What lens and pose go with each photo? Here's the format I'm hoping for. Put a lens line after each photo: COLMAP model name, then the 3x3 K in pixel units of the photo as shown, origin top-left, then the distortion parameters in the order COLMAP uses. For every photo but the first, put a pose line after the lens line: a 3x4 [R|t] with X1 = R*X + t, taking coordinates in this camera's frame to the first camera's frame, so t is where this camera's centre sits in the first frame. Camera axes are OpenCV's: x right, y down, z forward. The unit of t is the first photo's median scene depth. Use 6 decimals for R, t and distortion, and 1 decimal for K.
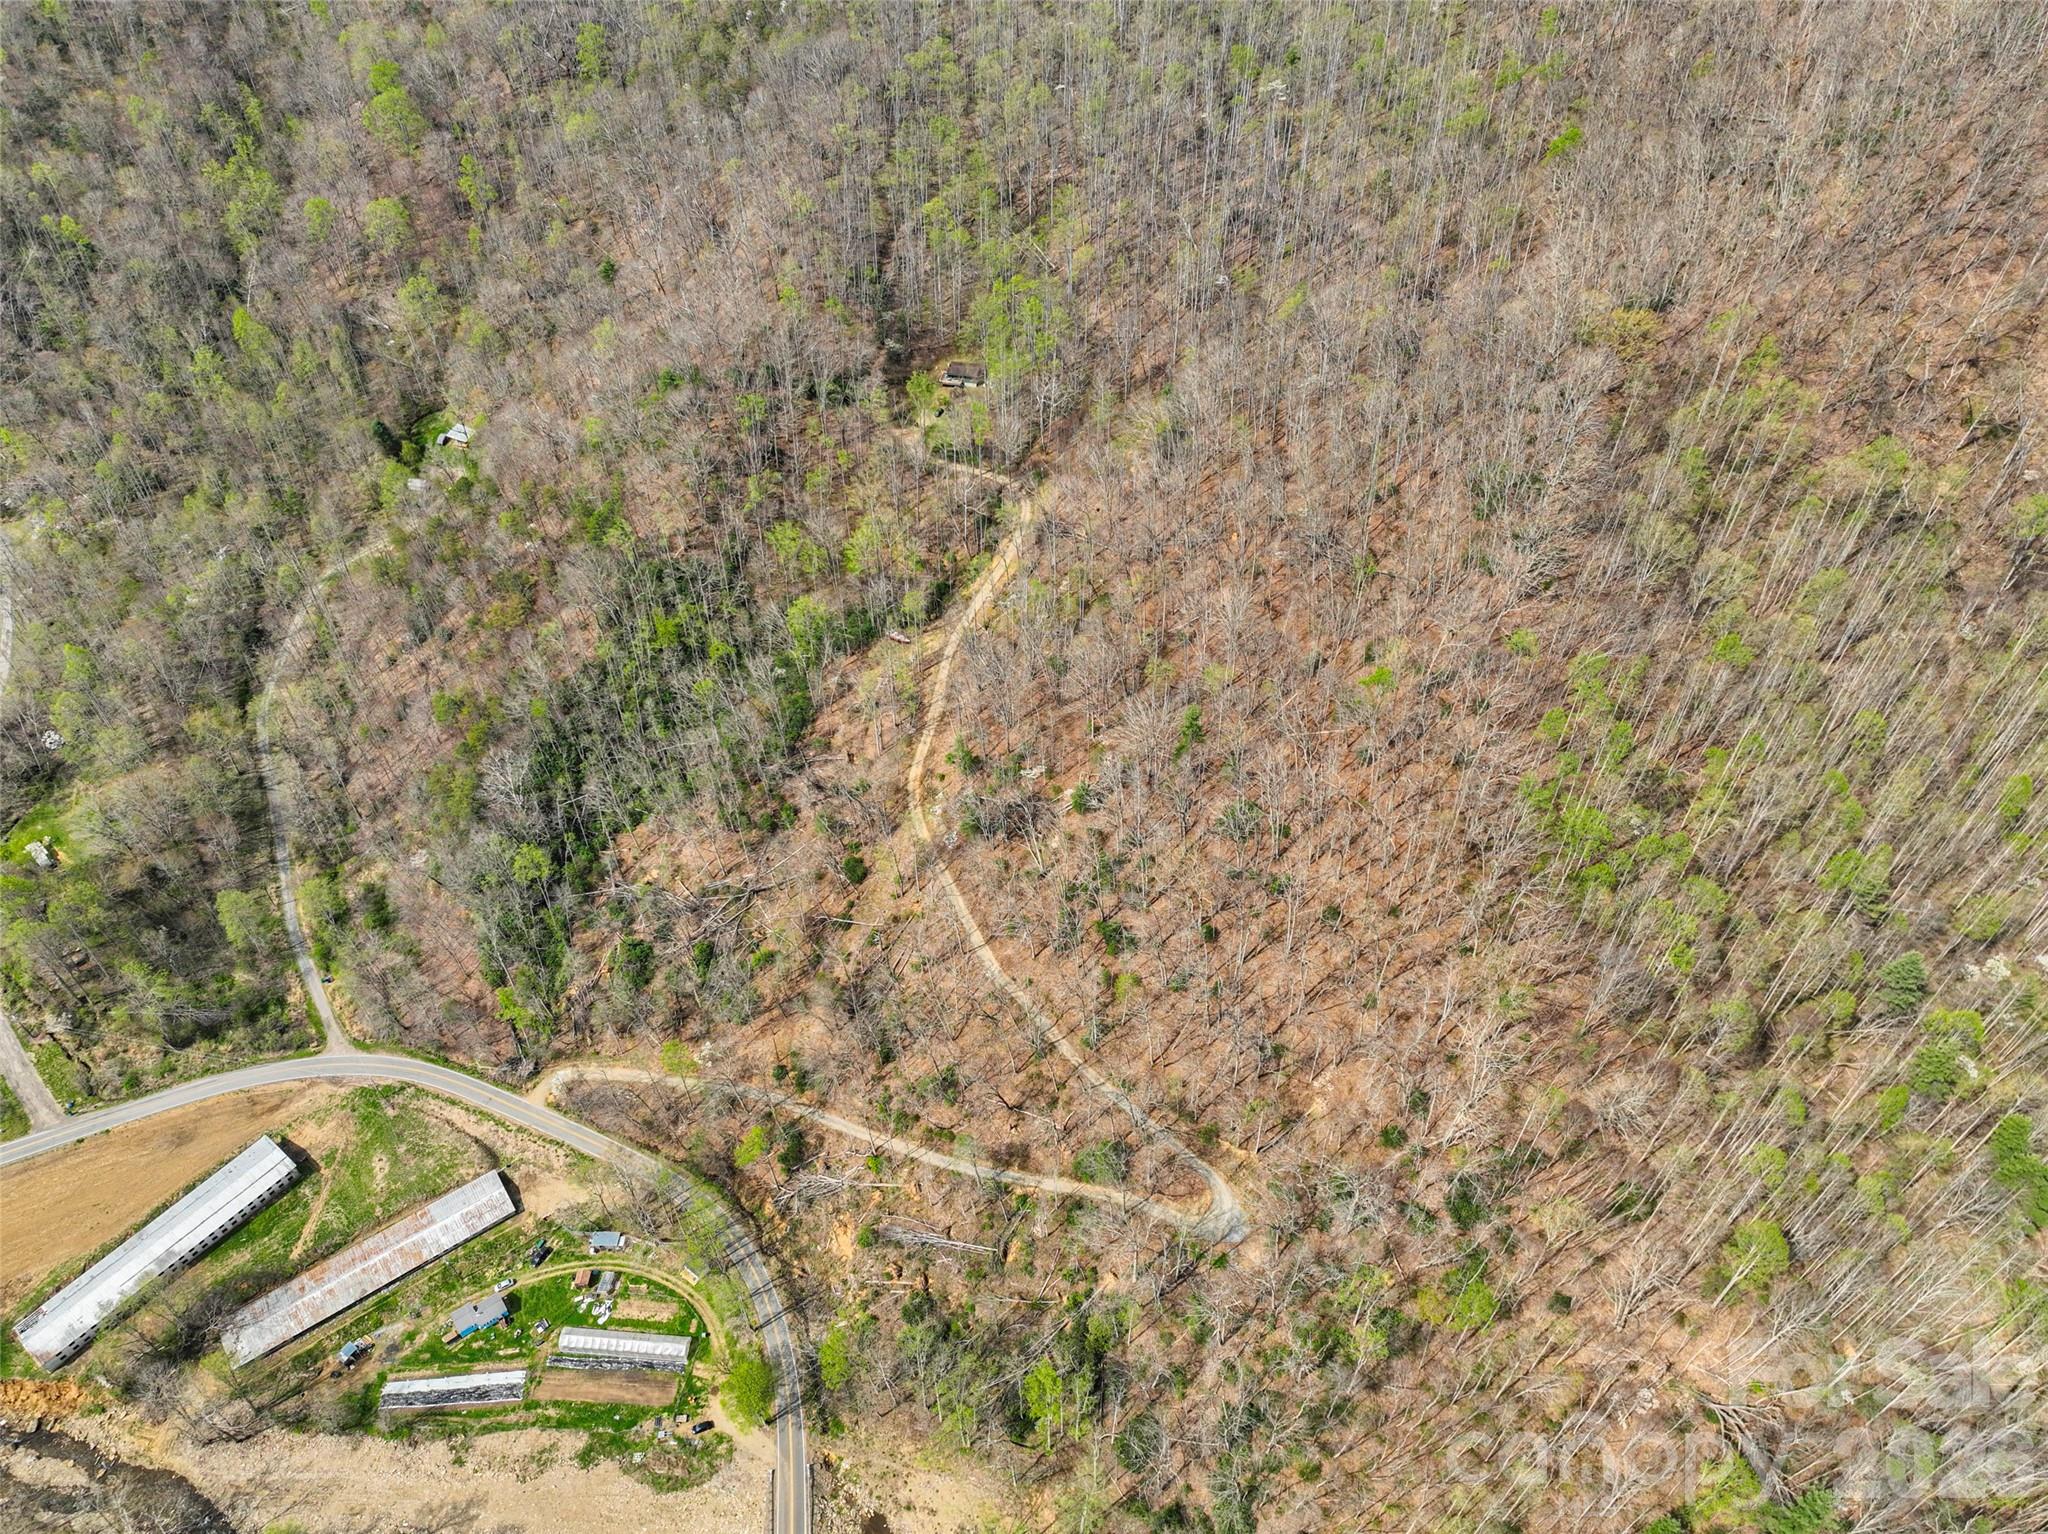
lens RADIAL K [[1430.0, 0, 1024.0], [0, 1430.0, 767.0], [0, 0, 1]] dist [0.005790, 0.002702]
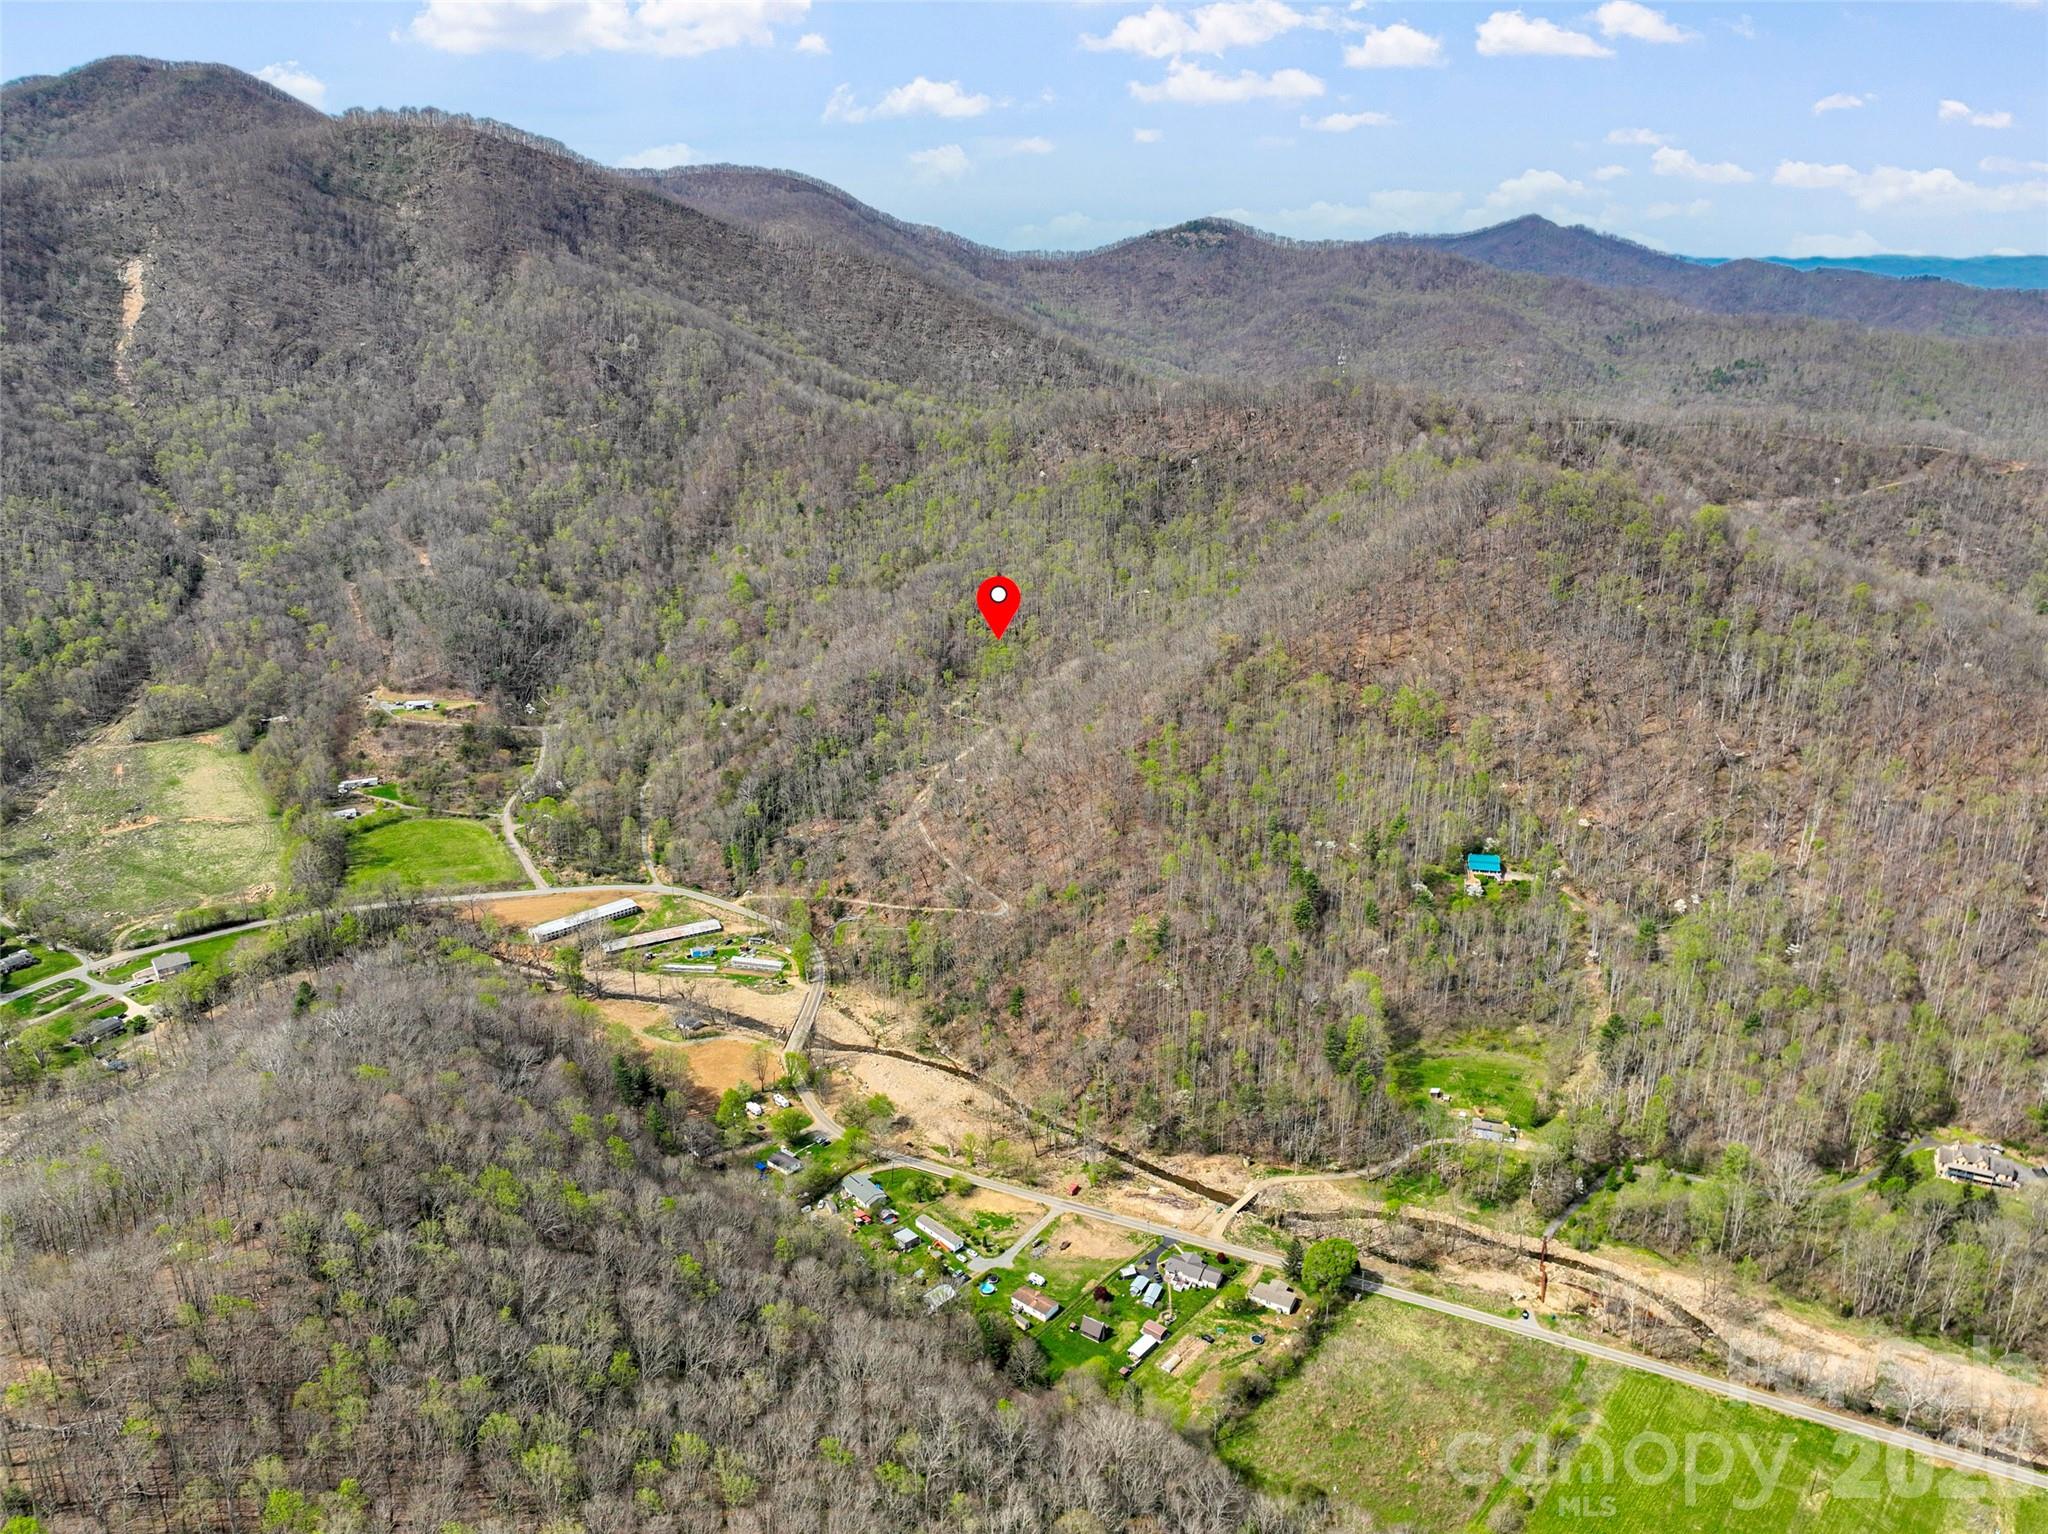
lens RADIAL K [[1430.0, 0, 1024.0], [0, 1430.0, 767.0], [0, 0, 1]] dist [0.005790, 0.002702]
pose [[0.989088, 0.046296, -0.139866, 0.440876], [-0.103911, 0.892211, -0.439503, 1.014870], [0.104443, 0.449240, 0.887285, -1.120332]]
